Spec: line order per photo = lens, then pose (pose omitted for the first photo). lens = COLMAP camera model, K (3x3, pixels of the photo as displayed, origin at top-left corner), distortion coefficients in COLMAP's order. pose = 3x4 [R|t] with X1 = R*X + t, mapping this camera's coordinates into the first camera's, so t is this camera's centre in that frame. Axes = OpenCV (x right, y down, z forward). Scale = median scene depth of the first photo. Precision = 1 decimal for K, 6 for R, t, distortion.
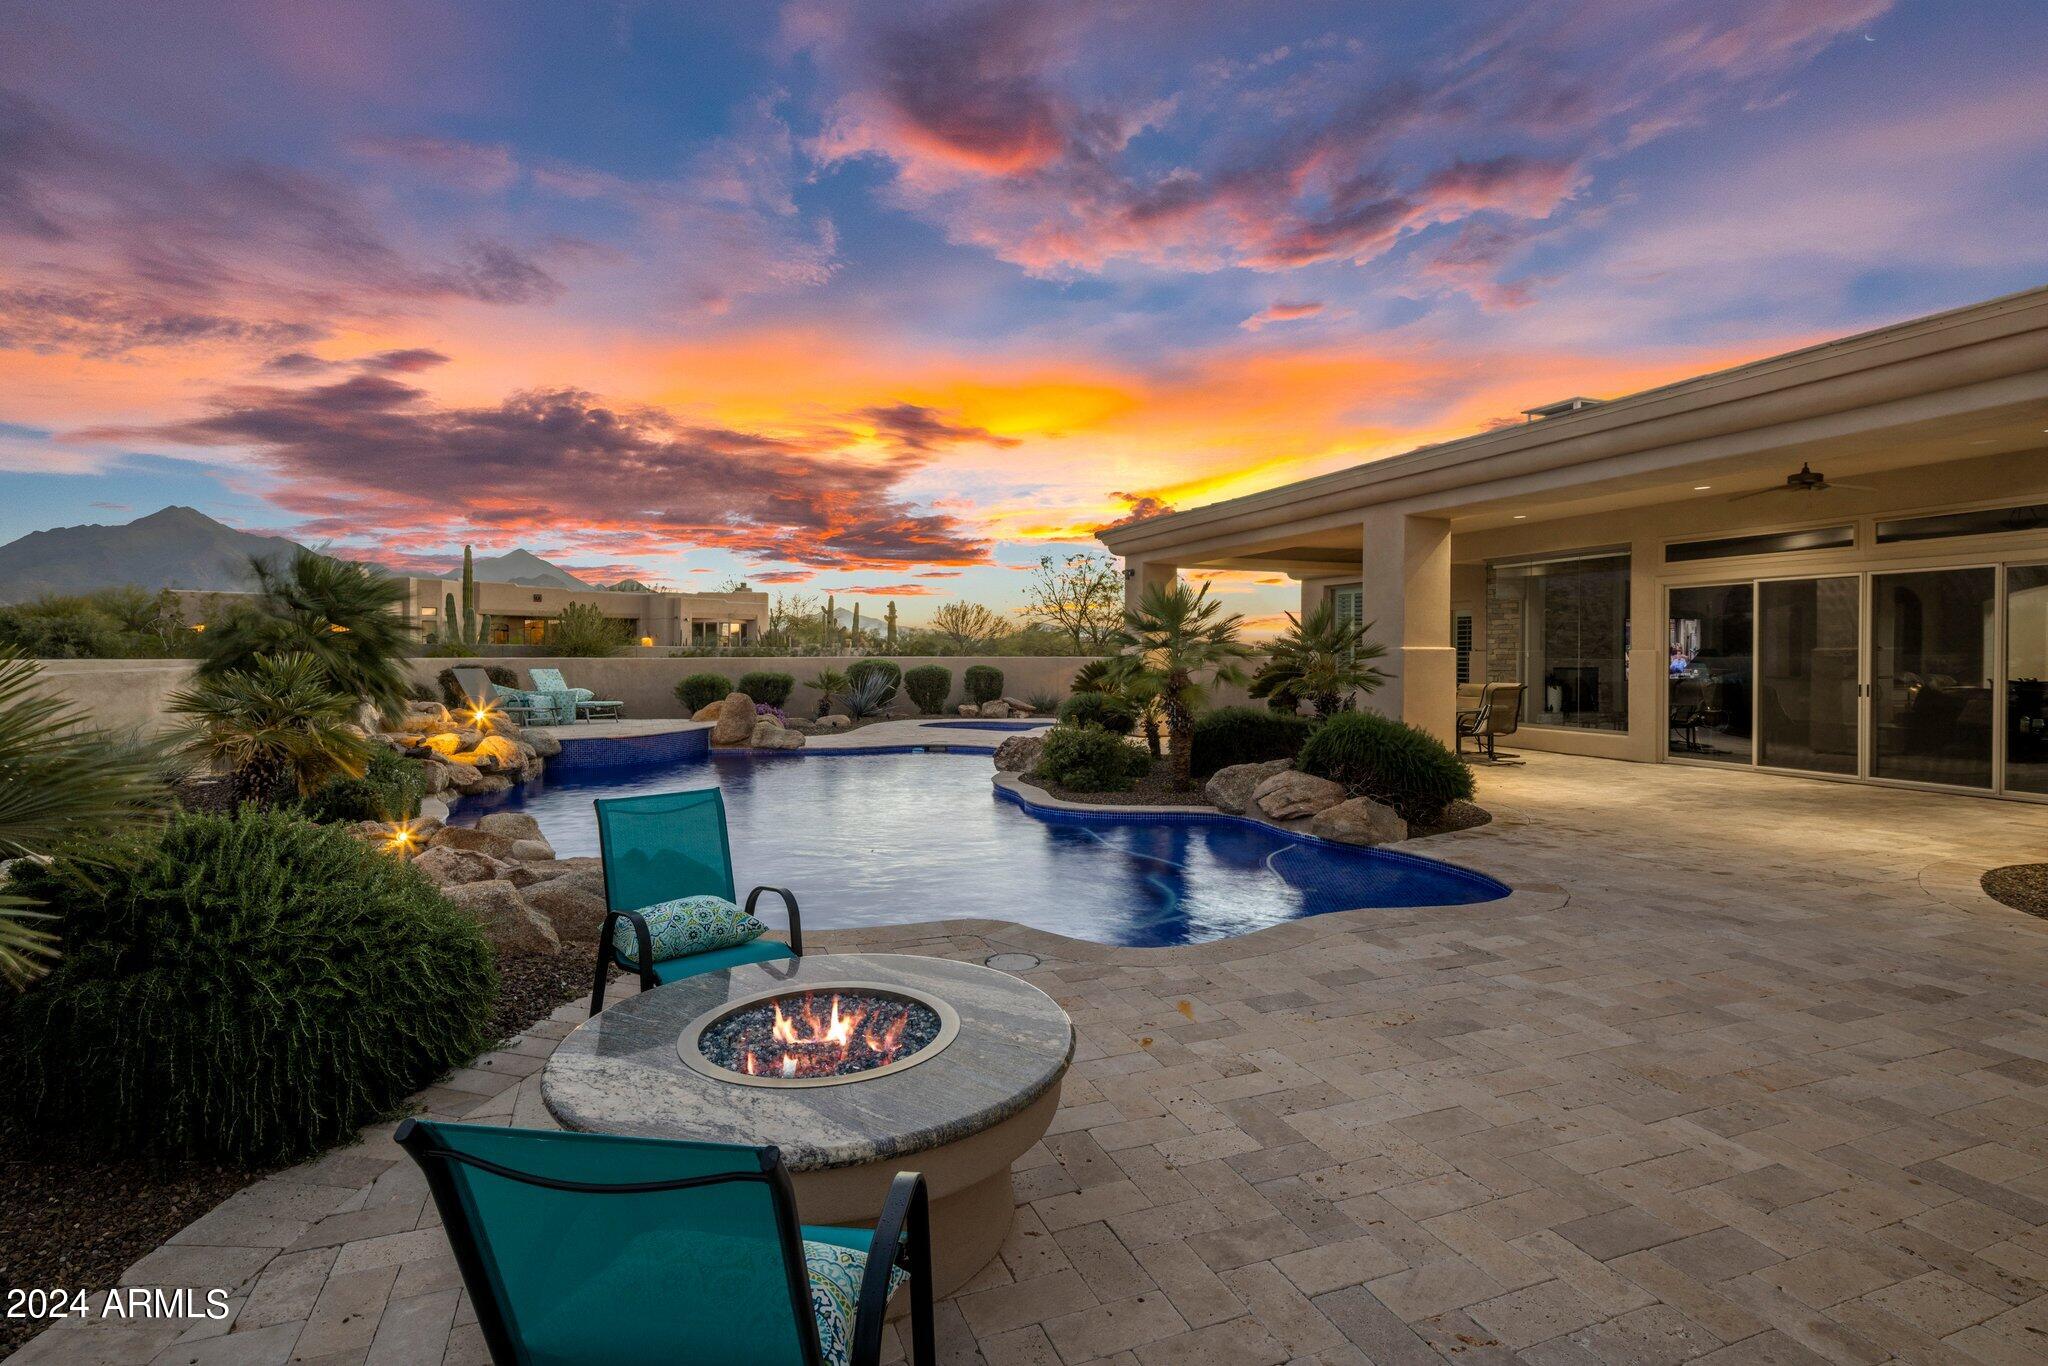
lens RADIAL K [[990.0, 0, 1029.7], [0, 990.0, 654.5], [0, 0, 1]] dist [-0.005654, -0.000964]
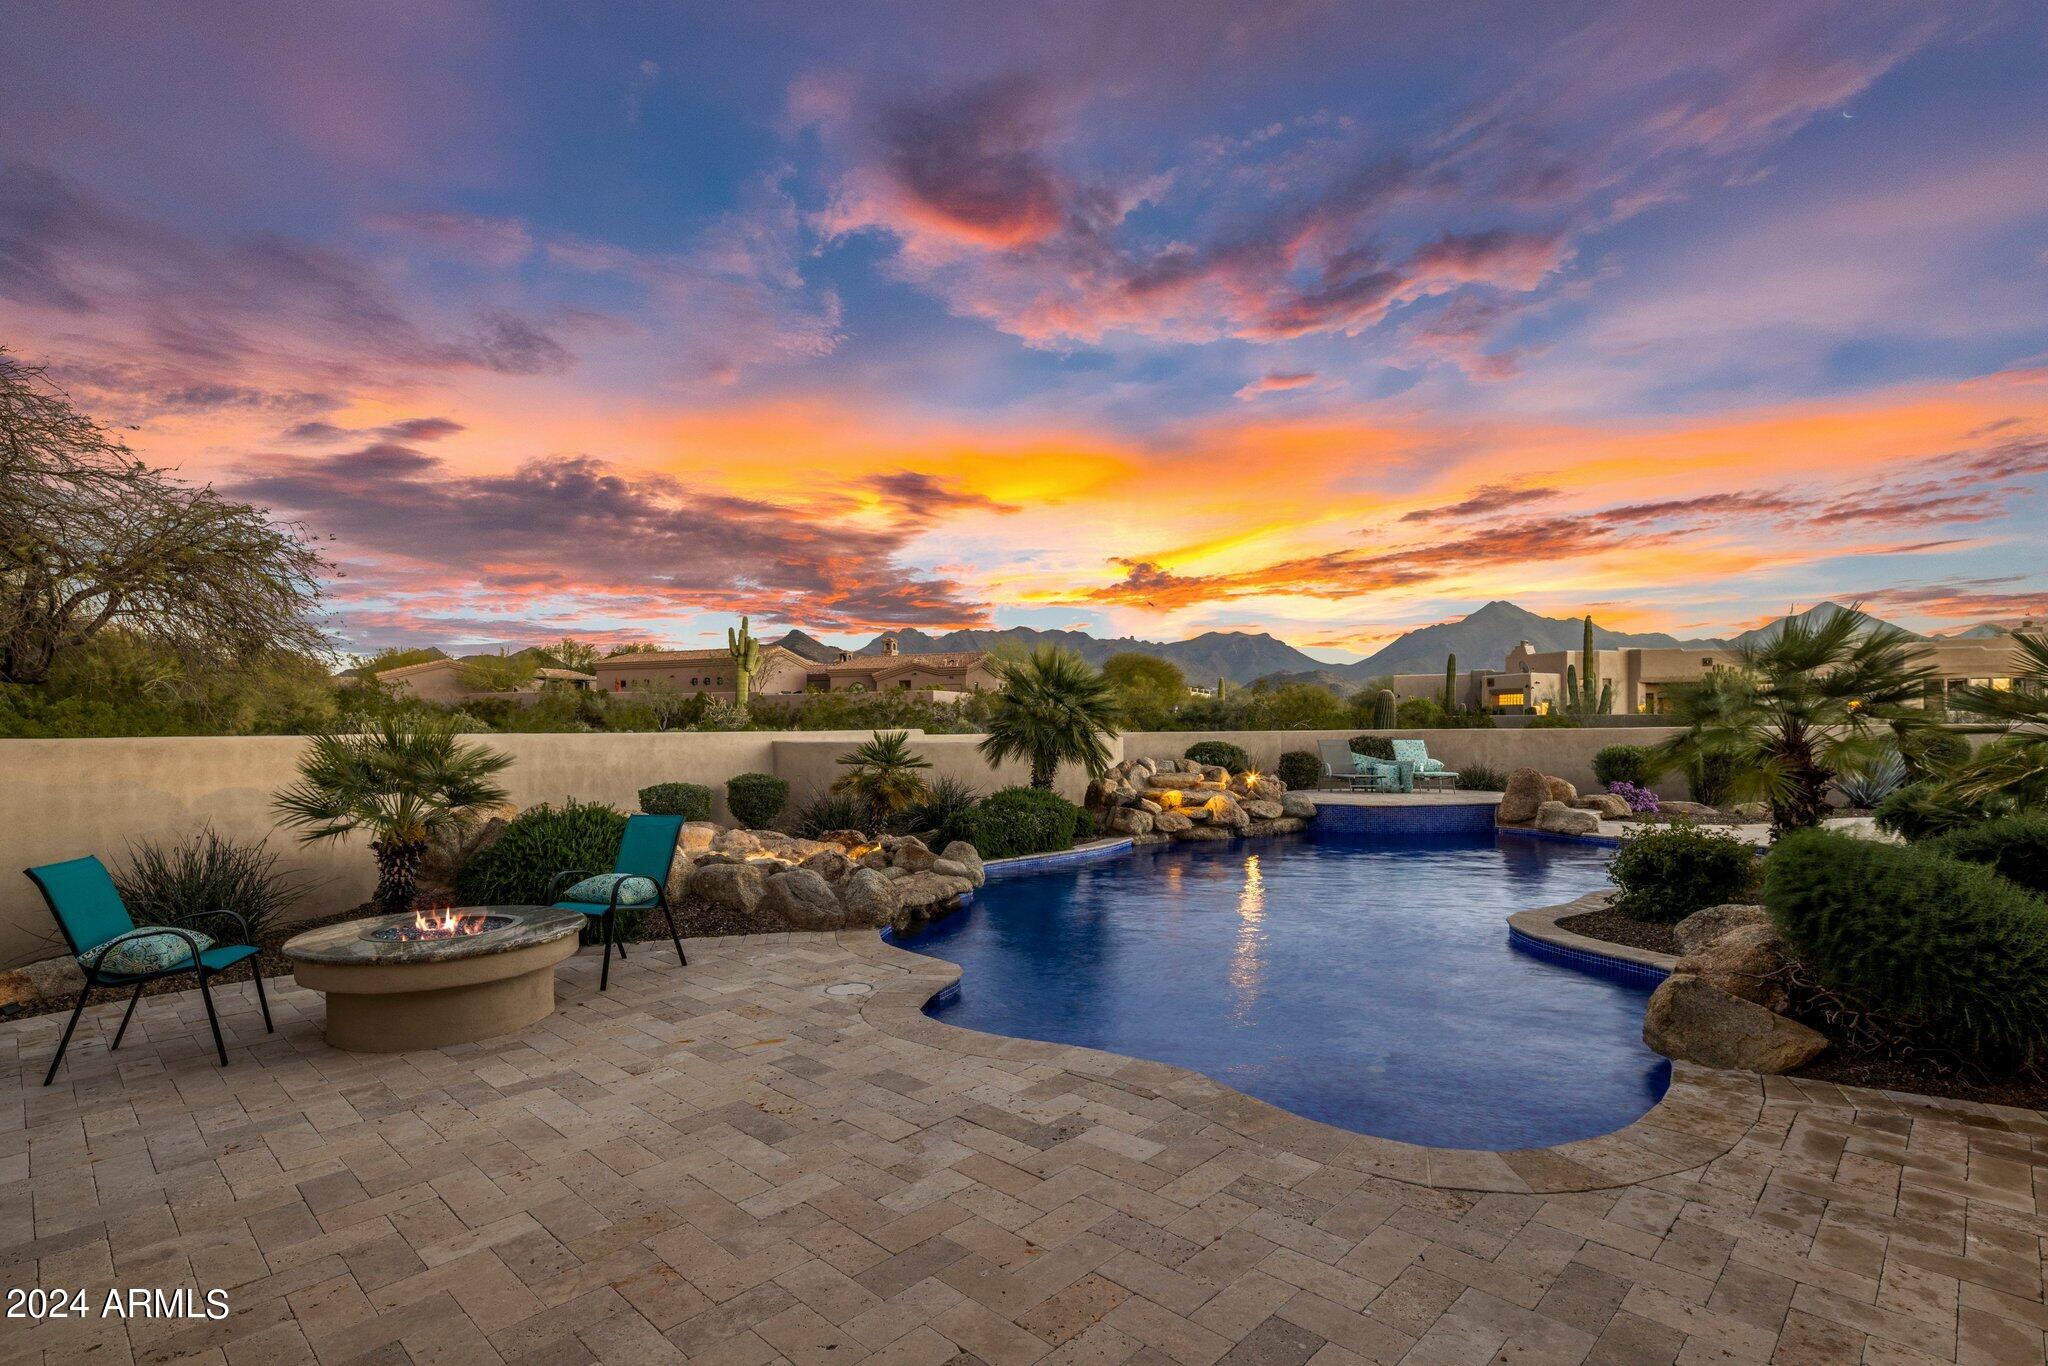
lens RADIAL K [[992.2, 0, 1029.4], [0, 992.2, 724.7], [0, 0, 1]] dist [0.000982, -0.000906]
pose [[0.422158, -0.006247, -0.906501, 1.306469], [0.007450, 0.999966, -0.003421, -0.003626], [0.906492, -0.005309, 0.422190, 0.778470]]
